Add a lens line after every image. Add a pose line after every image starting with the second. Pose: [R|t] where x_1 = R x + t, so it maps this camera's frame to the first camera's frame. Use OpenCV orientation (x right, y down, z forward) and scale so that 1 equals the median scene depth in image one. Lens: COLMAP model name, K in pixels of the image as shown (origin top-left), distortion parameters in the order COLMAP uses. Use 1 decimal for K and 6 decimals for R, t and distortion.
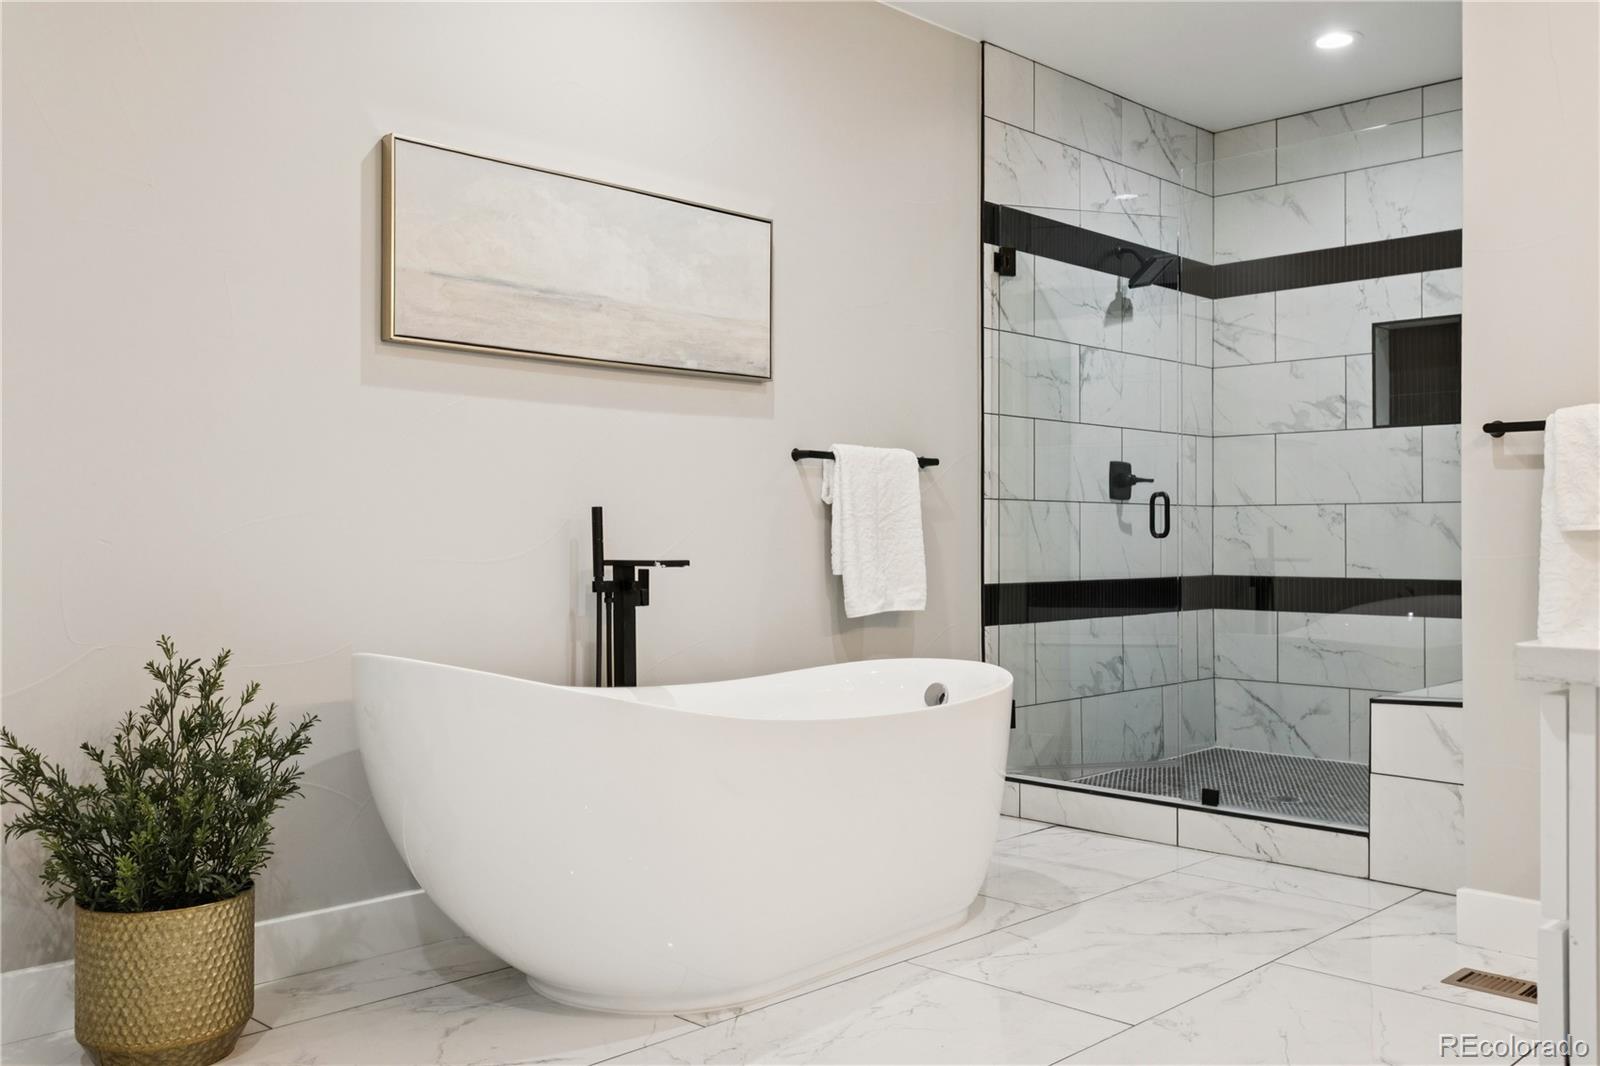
lens RADIAL K [[1374.7, 0, 800.0], [0, 1374.7, 533.0], [0, 0, 1]] dist [-0.009314, 0.002699]
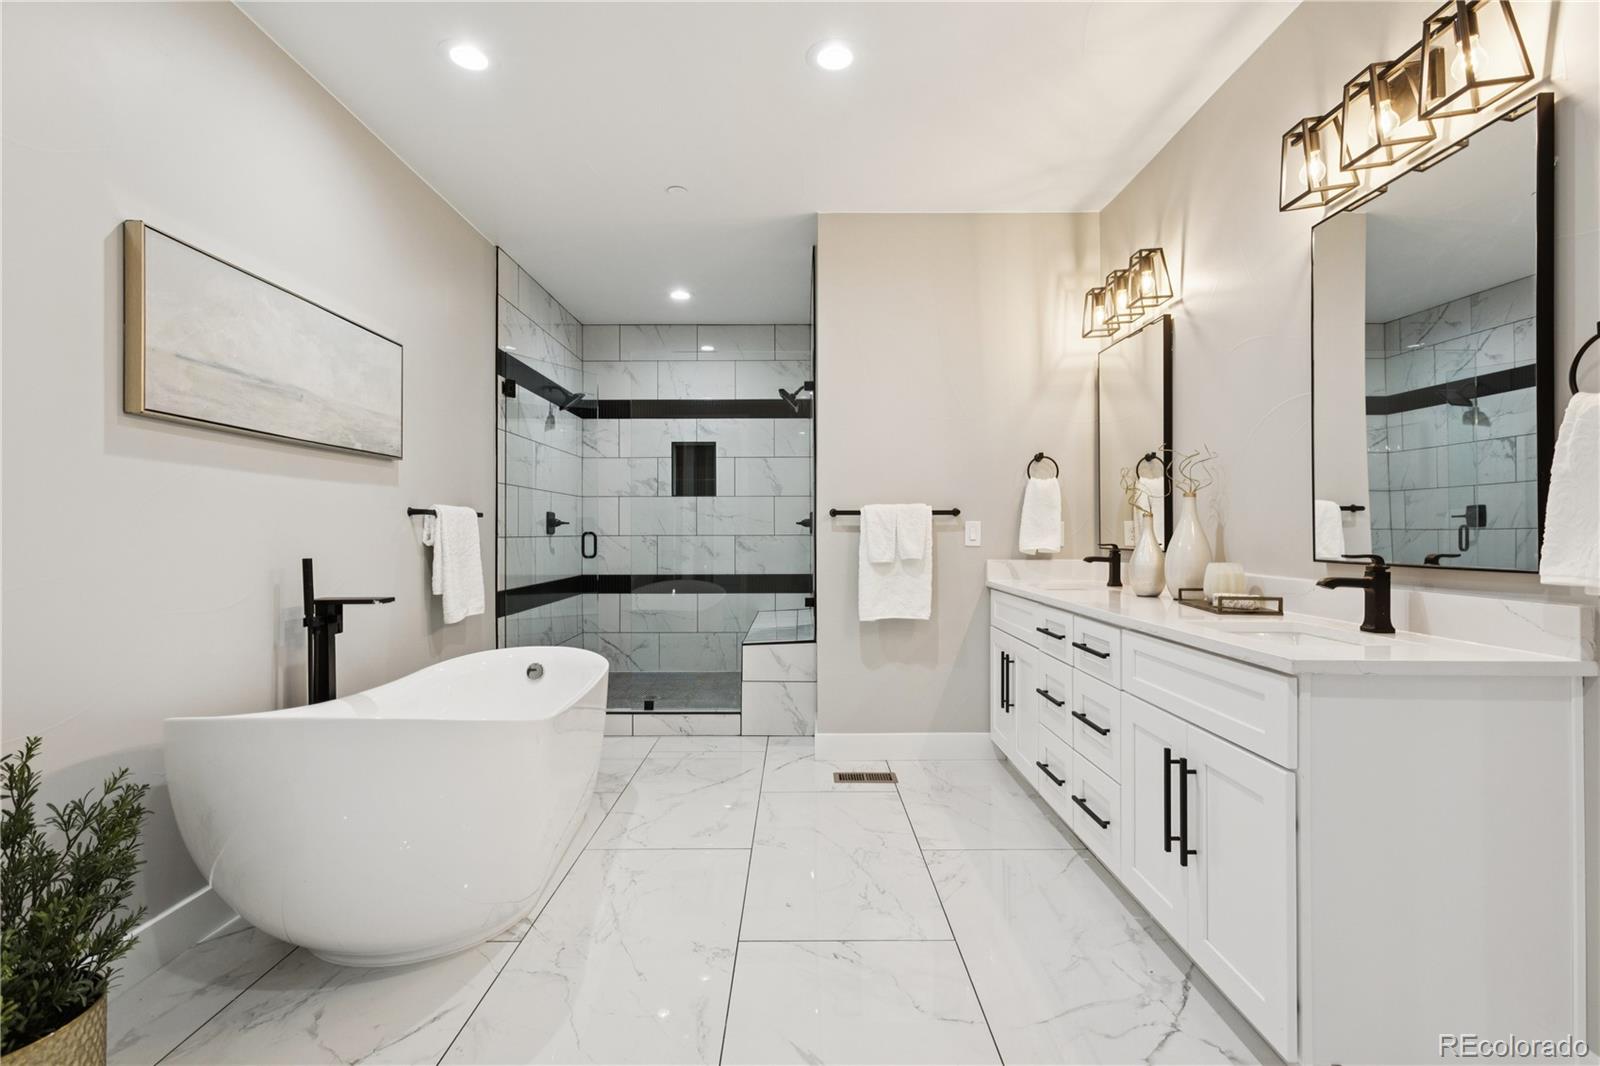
lens RADIAL K [[751.8, 0, 800.0], [0, 751.8, 533.0], [0, 0, 1]] dist [0.002602, -0.000036]
pose [[0.710574, -0.002320, 0.703618, -0.302090], [0.001123, 0.999997, 0.002164, -0.041881], [-0.703621, -0.000747, 0.710575, 0.192436]]
